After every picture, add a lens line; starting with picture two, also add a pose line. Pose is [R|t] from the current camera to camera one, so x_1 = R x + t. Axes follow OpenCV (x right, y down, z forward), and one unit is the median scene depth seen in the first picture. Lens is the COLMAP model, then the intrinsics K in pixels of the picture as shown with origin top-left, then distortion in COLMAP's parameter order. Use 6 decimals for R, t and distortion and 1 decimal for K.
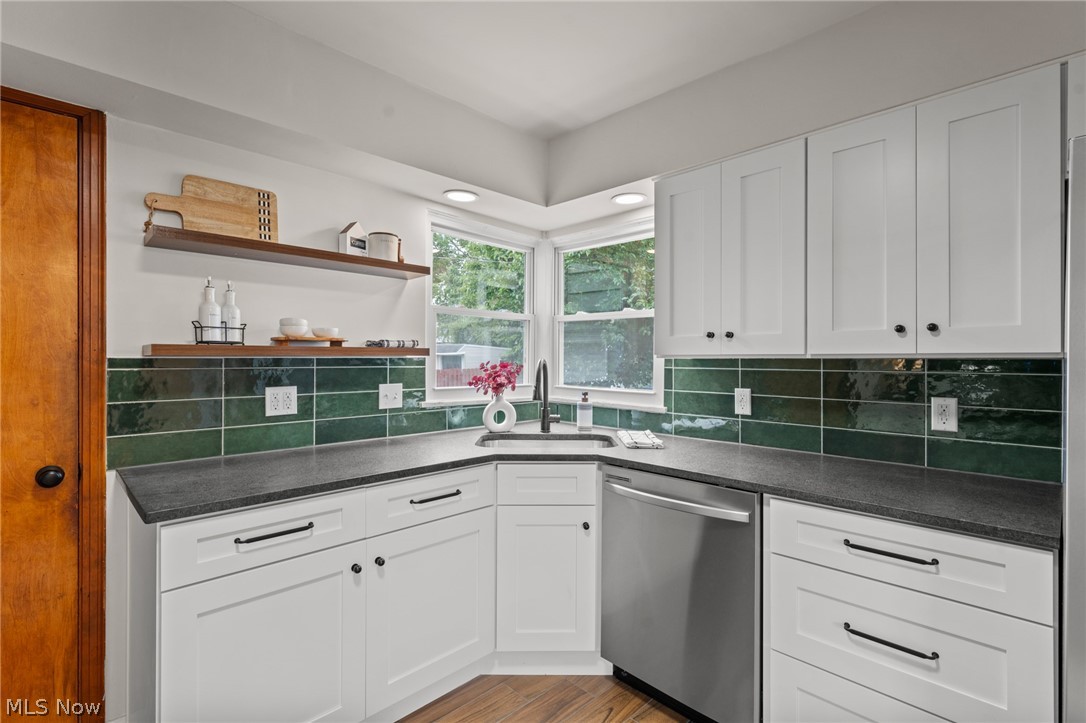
lens RADIAL K [[503.4, 0, 543.5], [0, 503.4, 358.4], [0, 0, 1]] dist [0.000192, 0.000042]
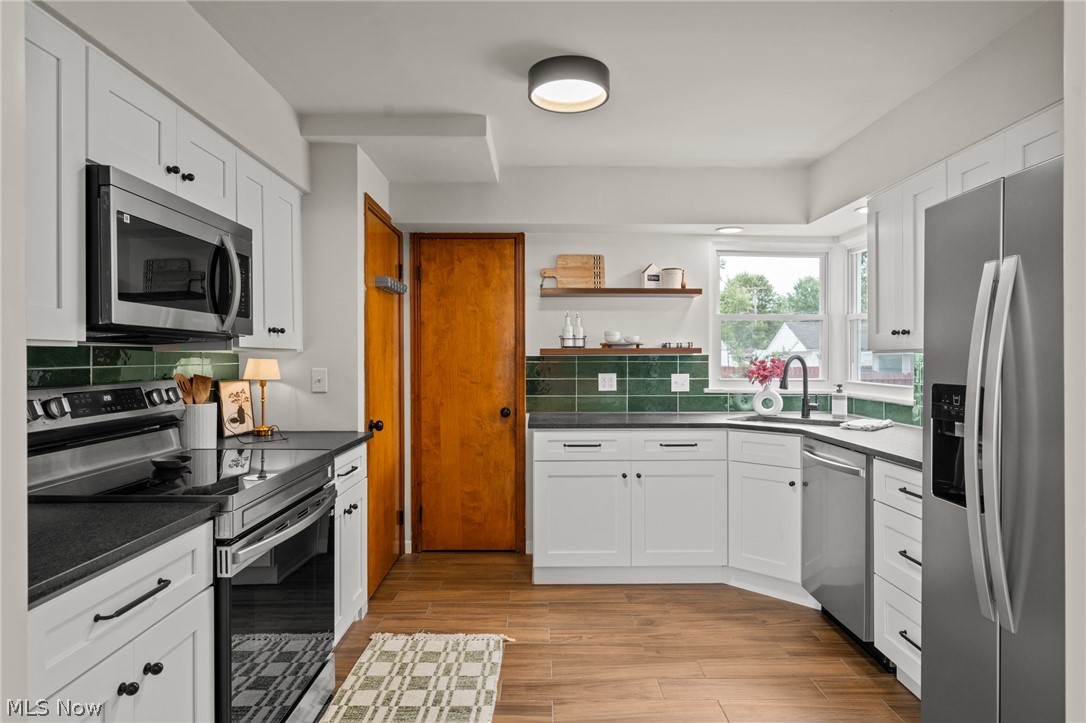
lens RADIAL K [[619.0, 0, 546.9], [0, 619.0, 360.3], [0, 0, 1]] dist [0.000033, 0.000088]
pose [[0.718899, -0.003624, -0.695105, 0.705020], [0.003580, 0.999992, -0.001511, 0.015699], [0.695106, -0.001402, 0.718906, -0.552473]]
